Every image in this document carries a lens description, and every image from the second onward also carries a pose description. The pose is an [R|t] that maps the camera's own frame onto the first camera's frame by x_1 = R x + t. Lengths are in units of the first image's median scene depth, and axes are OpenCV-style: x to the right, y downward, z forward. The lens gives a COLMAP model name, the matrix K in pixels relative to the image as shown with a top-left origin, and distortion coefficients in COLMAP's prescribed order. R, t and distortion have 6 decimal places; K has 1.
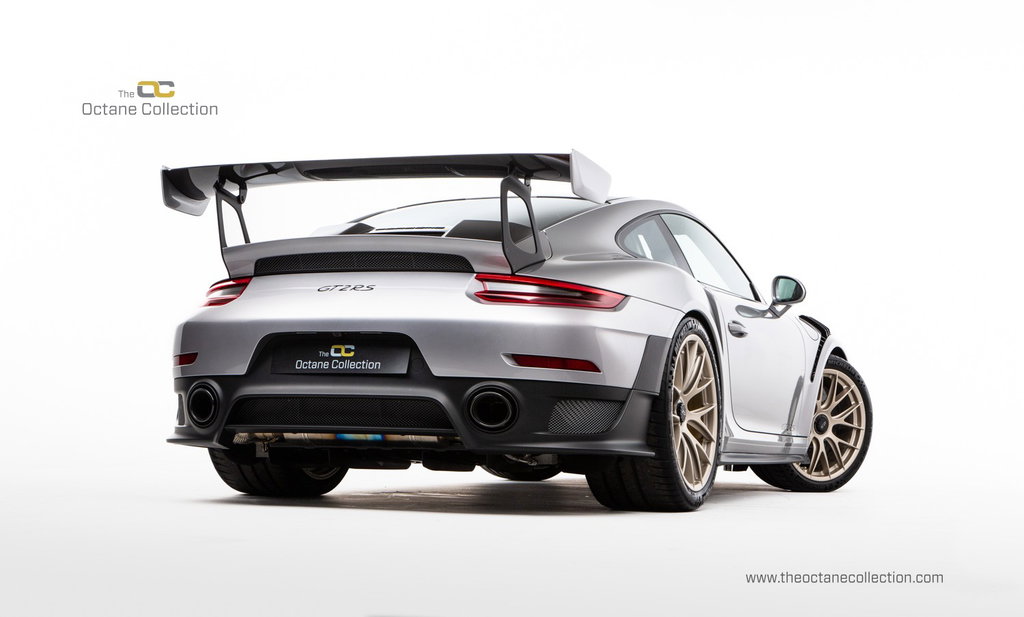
lens RADIAL K [[1777.8, 0, 514.5], [0, 1777.8, 303.4], [0, 0, 1]] dist [-0.023875, 0.000000]
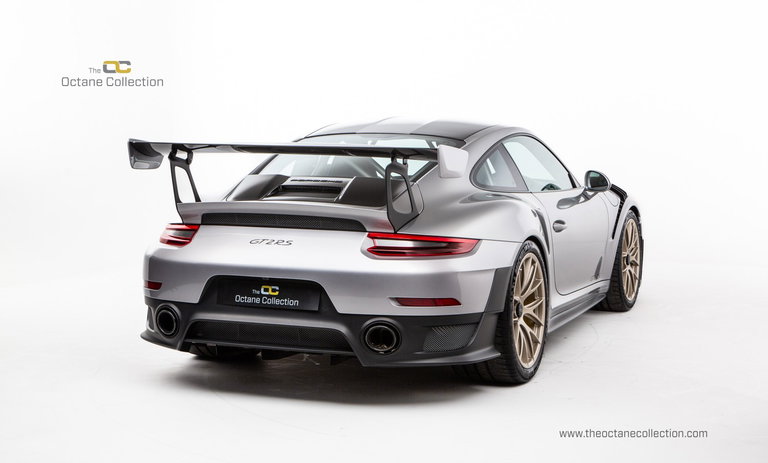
lens RADIAL K [[1333.3, 0, 381.3], [0, 1333.3, 234.4], [0, 0, 1]] dist [-0.023875, 0.000000]
pose [[0.999910, -0.013395, -0.000450, -0.010454], [0.013292, 0.986847, 0.161112, -0.168635], [-0.001714, -0.161103, 0.986936, 0.006277]]
